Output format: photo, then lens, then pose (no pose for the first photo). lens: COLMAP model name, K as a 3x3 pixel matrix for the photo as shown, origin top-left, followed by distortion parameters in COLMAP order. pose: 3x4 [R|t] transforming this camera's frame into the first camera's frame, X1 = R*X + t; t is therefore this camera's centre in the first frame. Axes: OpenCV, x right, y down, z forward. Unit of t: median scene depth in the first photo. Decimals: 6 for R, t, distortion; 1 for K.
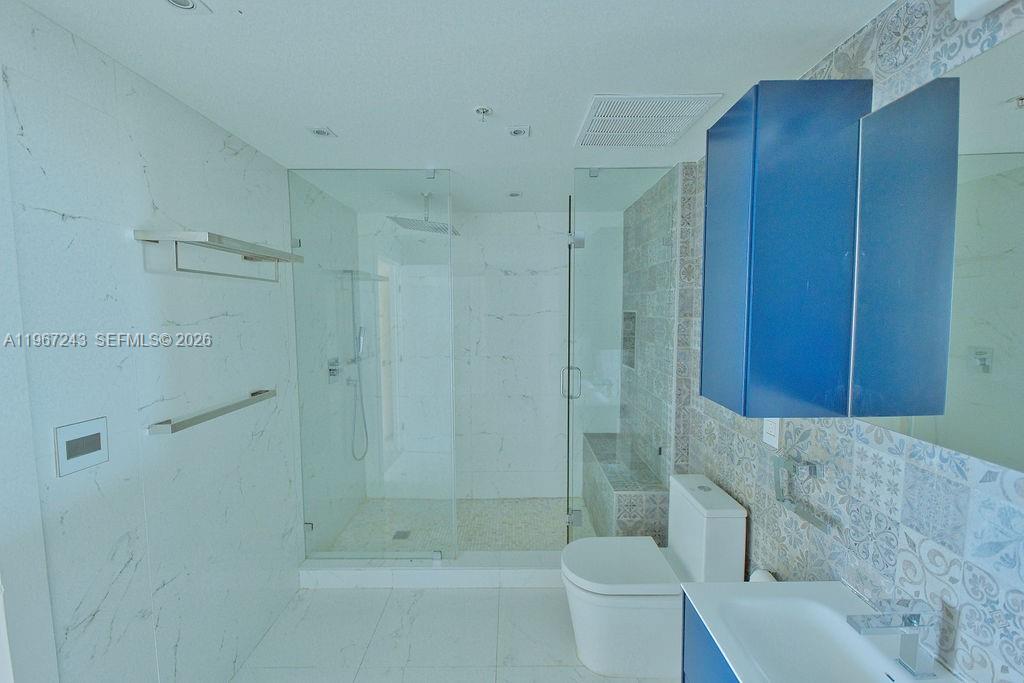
lens RADIAL K [[410.1, 0, 508.3], [0, 410.1, 339.5], [0, 0, 1]] dist [0.013931, -0.009486]
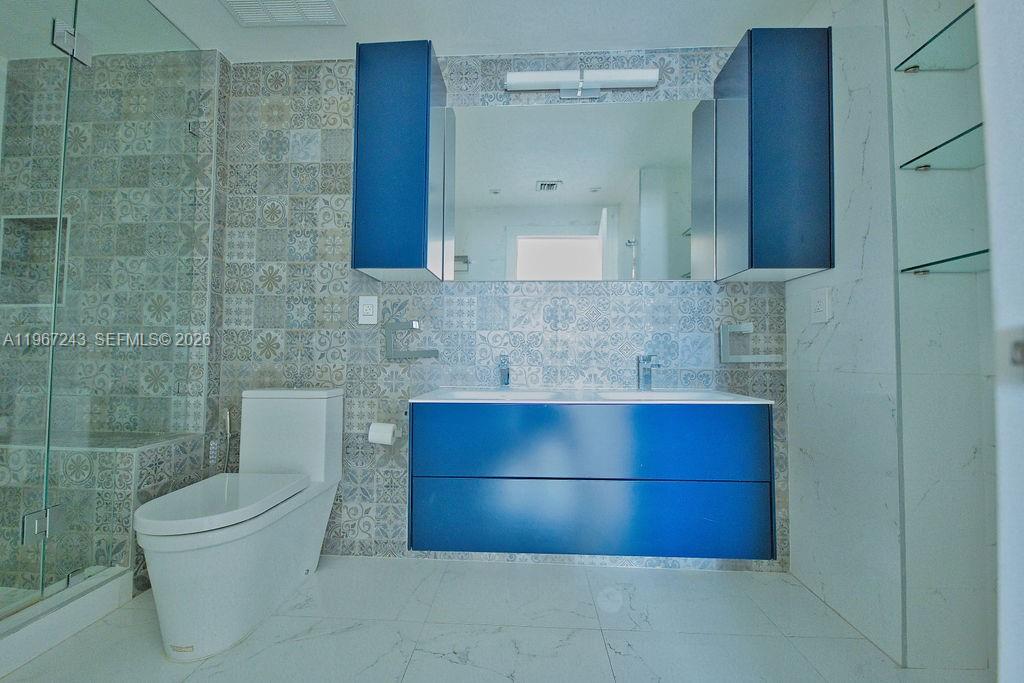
lens RADIAL K [[410.1, 0, 508.3], [0, 410.1, 339.5], [0, 0, 1]] dist [0.013931, -0.009486]
pose [[0.046213, 0.048036, 0.997776, -0.815900], [0.063489, 0.996682, -0.050924, 0.550327], [-0.996912, 0.065701, 0.043010, 0.732011]]
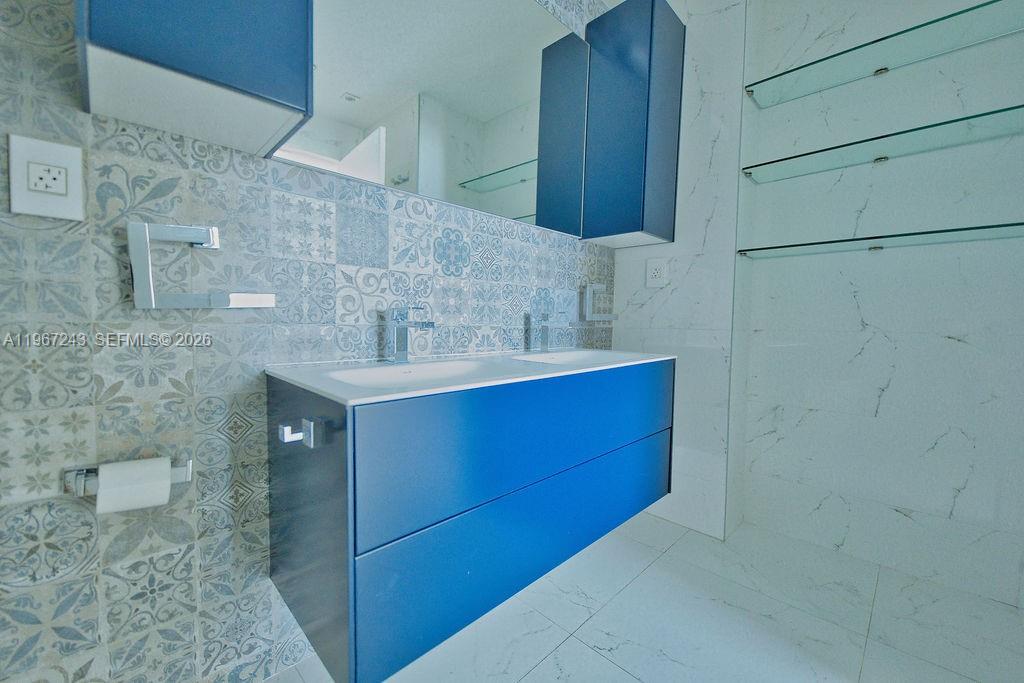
lens RADIAL K [[410.1, 0, 508.3], [0, 410.1, 339.5], [0, 0, 1]] dist [0.013931, -0.009486]
pose [[-0.706700, -0.044464, 0.706115, -0.107272], [0.034032, 0.994732, 0.096697, 0.516496], [-0.706695, 0.092366, -0.701463, 1.354442]]
